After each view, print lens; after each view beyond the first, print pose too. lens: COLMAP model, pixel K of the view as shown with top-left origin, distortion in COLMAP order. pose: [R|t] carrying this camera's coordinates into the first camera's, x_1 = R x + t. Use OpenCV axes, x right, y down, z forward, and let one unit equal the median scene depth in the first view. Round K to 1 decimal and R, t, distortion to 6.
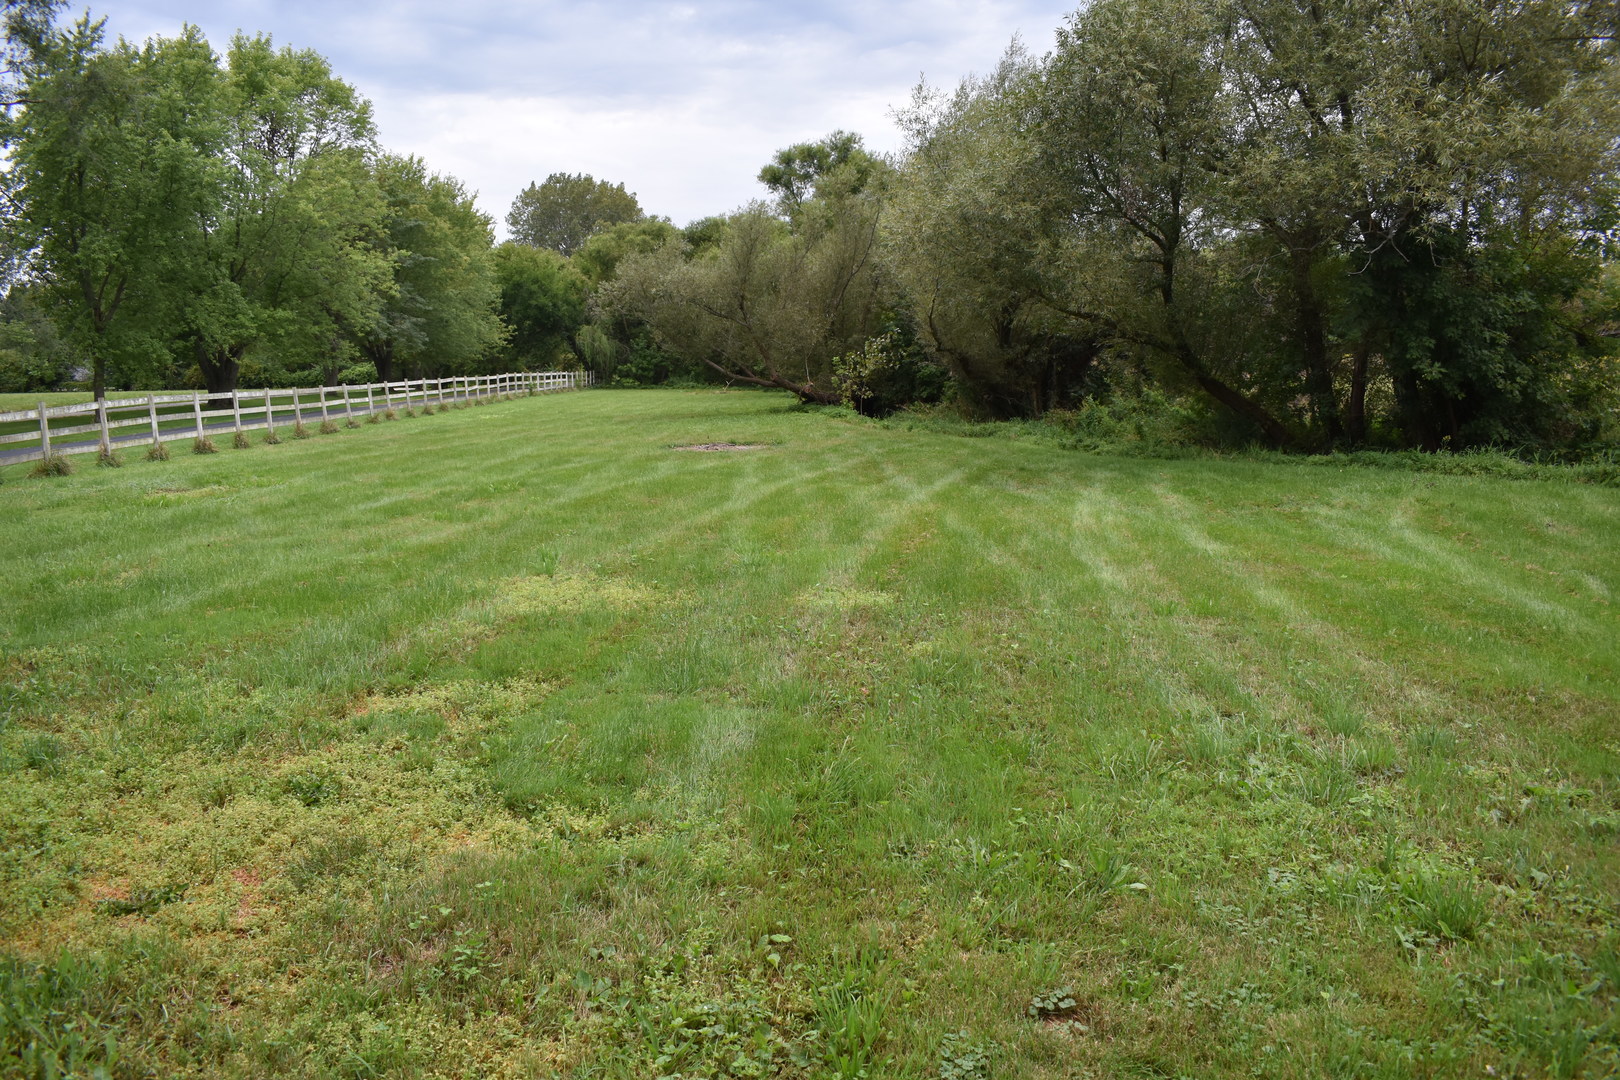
lens RADIAL K [[1234.2, 0, 810.0], [0, 1234.2, 540.0], [0, 0, 1]] dist [-0.093573, -0.014196]
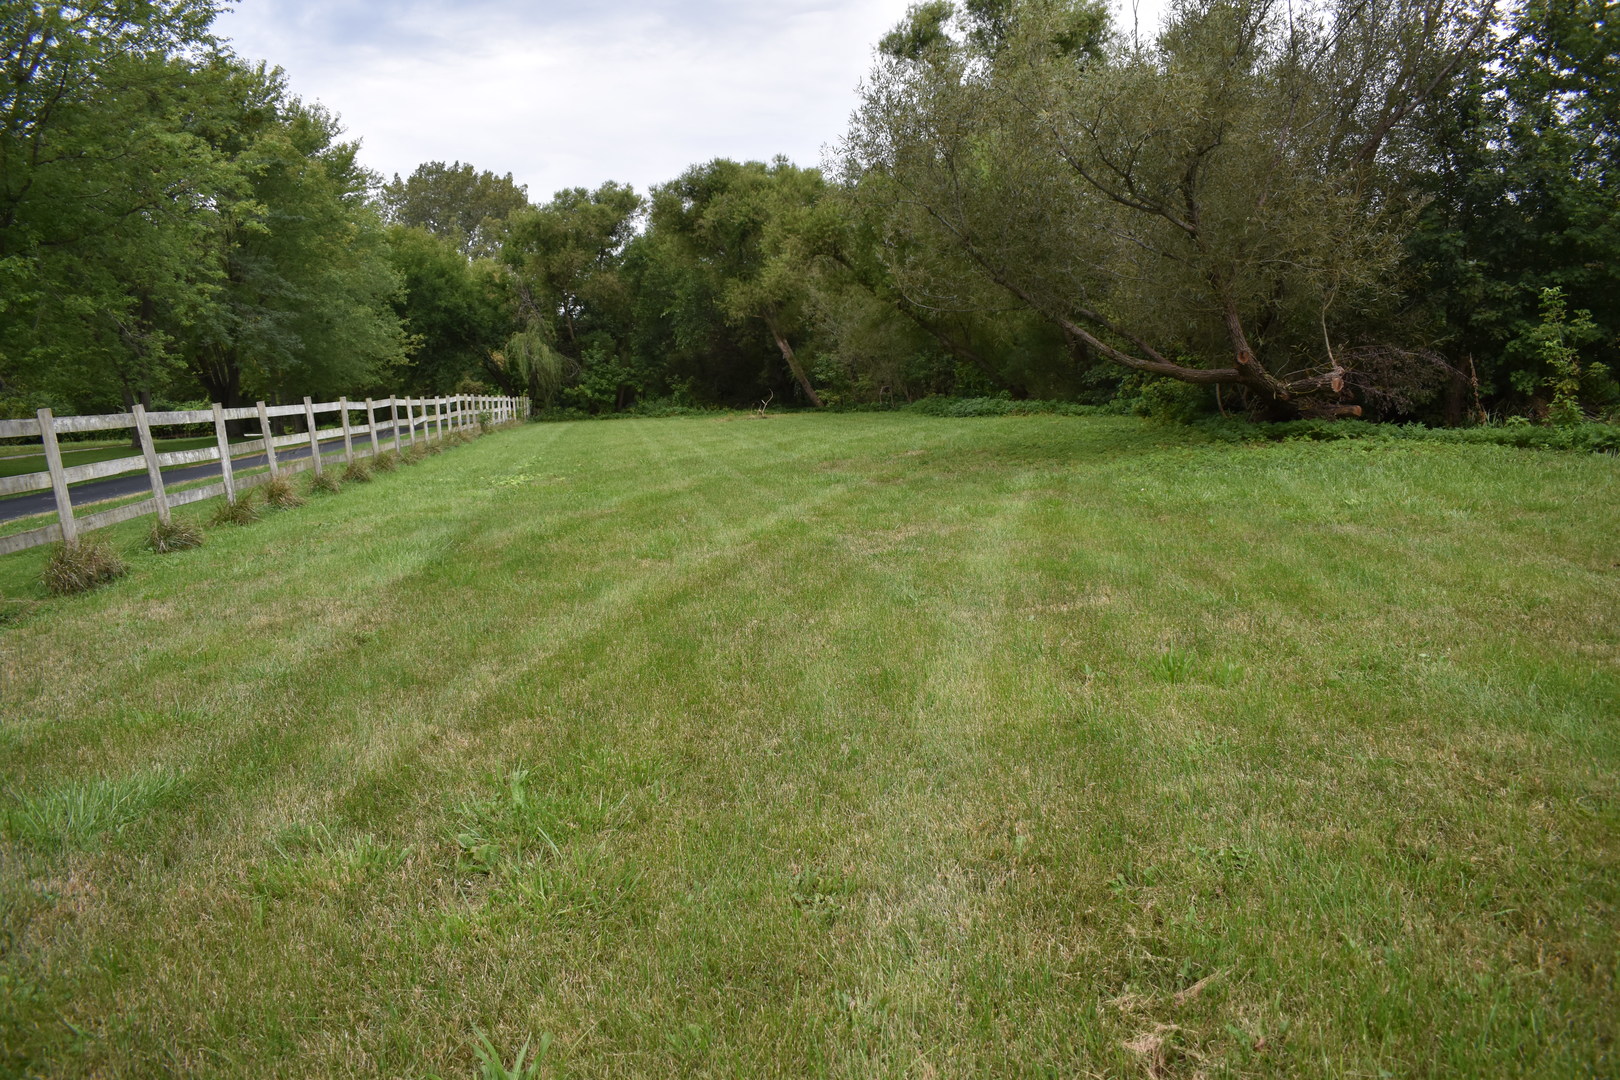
lens RADIAL K [[1261.2, 0, 810.0], [0, 1261.2, 540.0], [0, 0, 1]] dist [-0.093375, 0.007324]
pose [[0.992588, -0.054115, 0.108819, -0.158972], [0.056731, 0.998167, -0.021091, -0.049933], [-0.107478, 0.027108, 0.993838, 0.428893]]
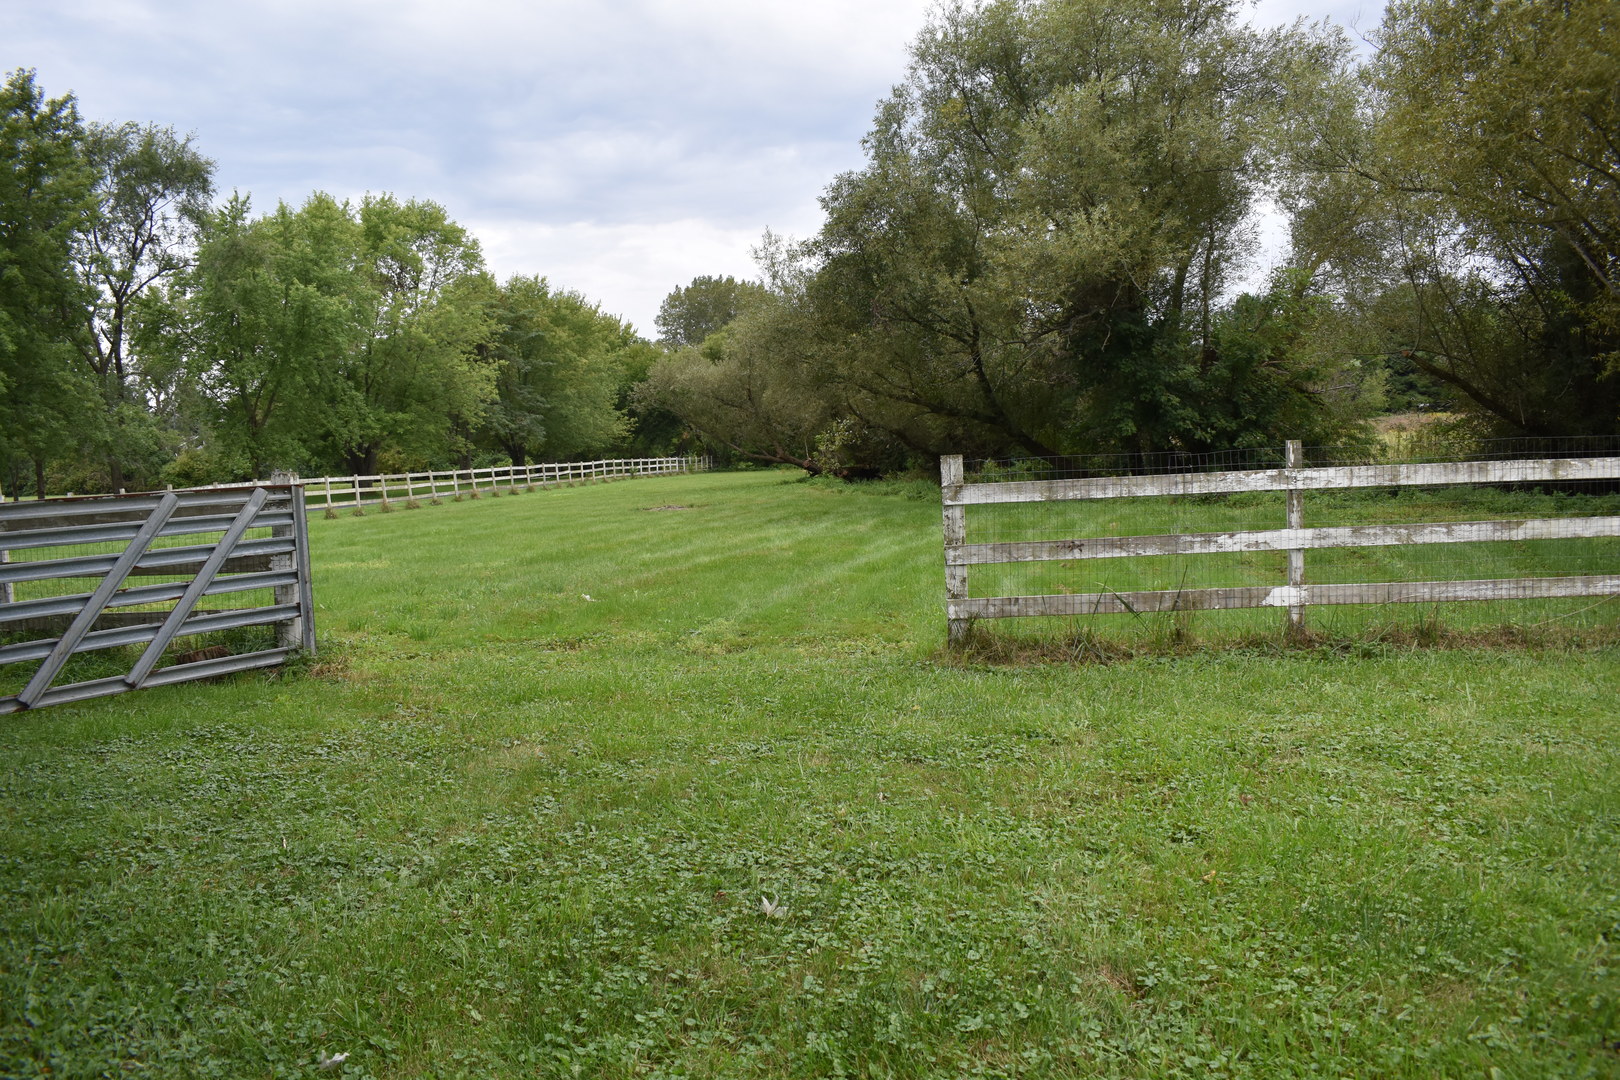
lens RADIAL K [[1231.6, 0, 757.6], [0, 1231.6, 517.5], [0, 0, 1]] dist [-0.103346, 0.002008]
pose [[0.981037, -0.029031, -0.191635, 0.121479], [0.012569, 0.996167, -0.086563, 0.021580], [0.193413, 0.082512, 0.977642, -0.108127]]
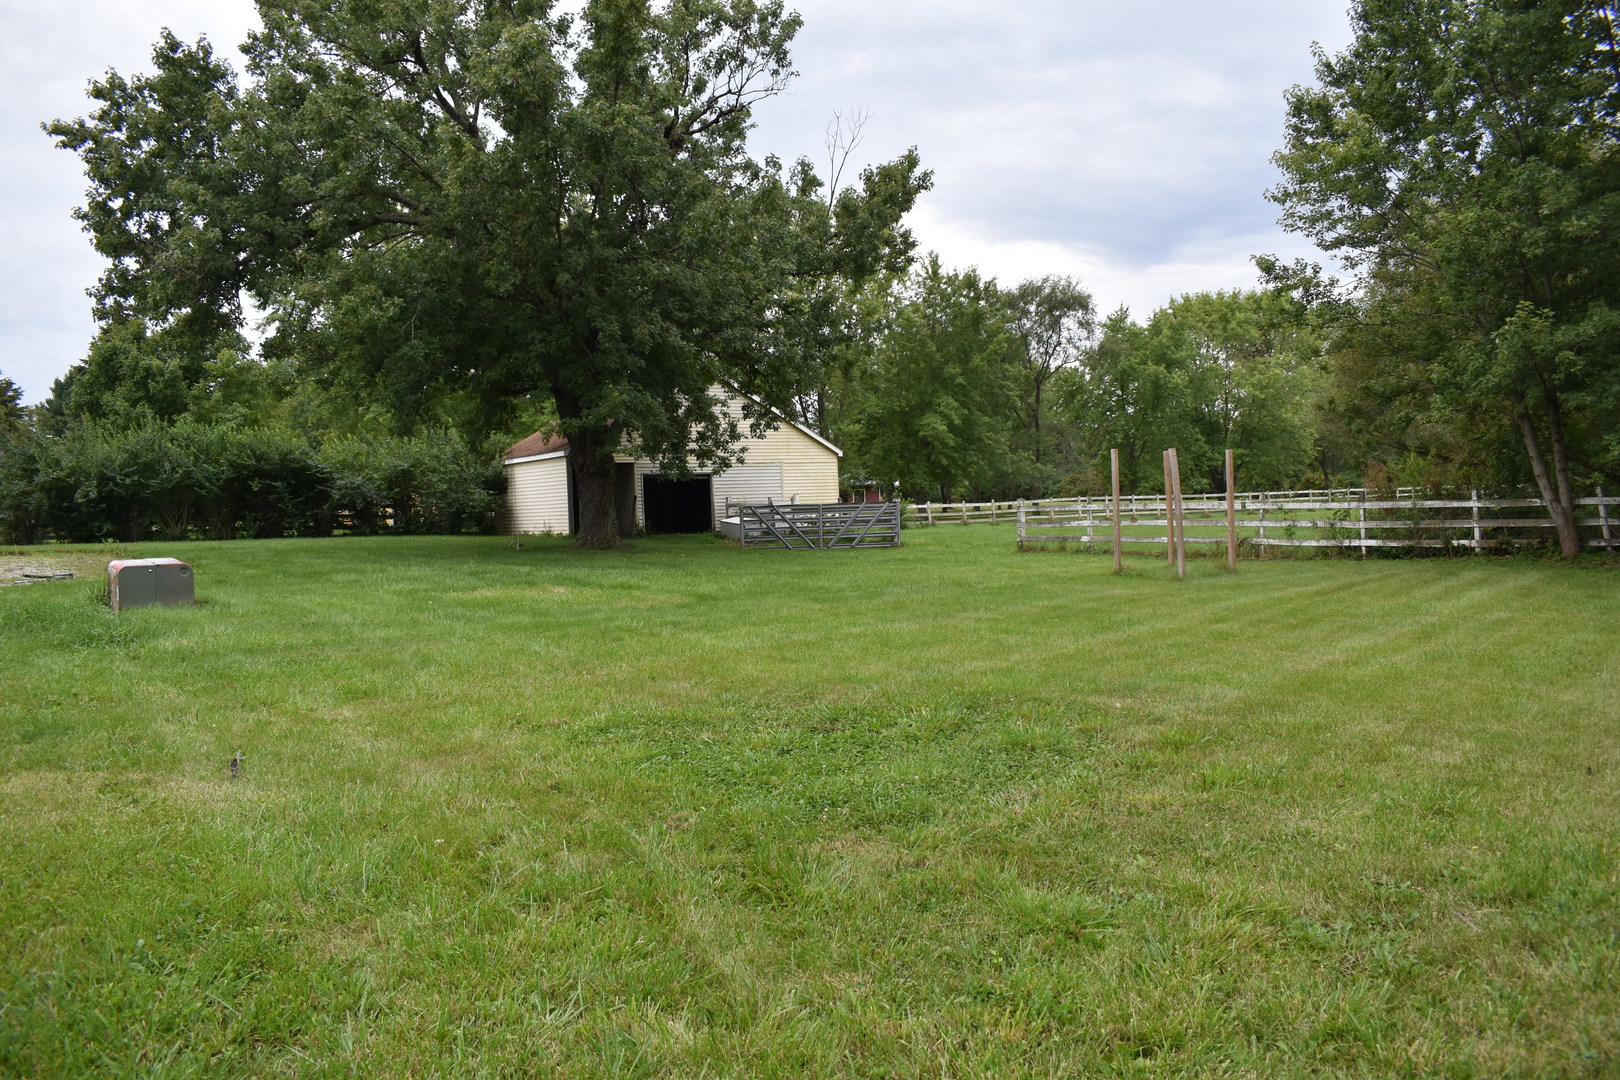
lens RADIAL K [[1234.2, 0, 810.0], [0, 1234.2, 540.0], [0, 0, 1]] dist [-0.093573, -0.014196]
pose [[0.546675, 0.011844, -0.837261, 0.534858], [-0.087150, 0.995274, -0.042824, 0.053169], [0.832797, 0.096379, 0.545124, -0.347111]]
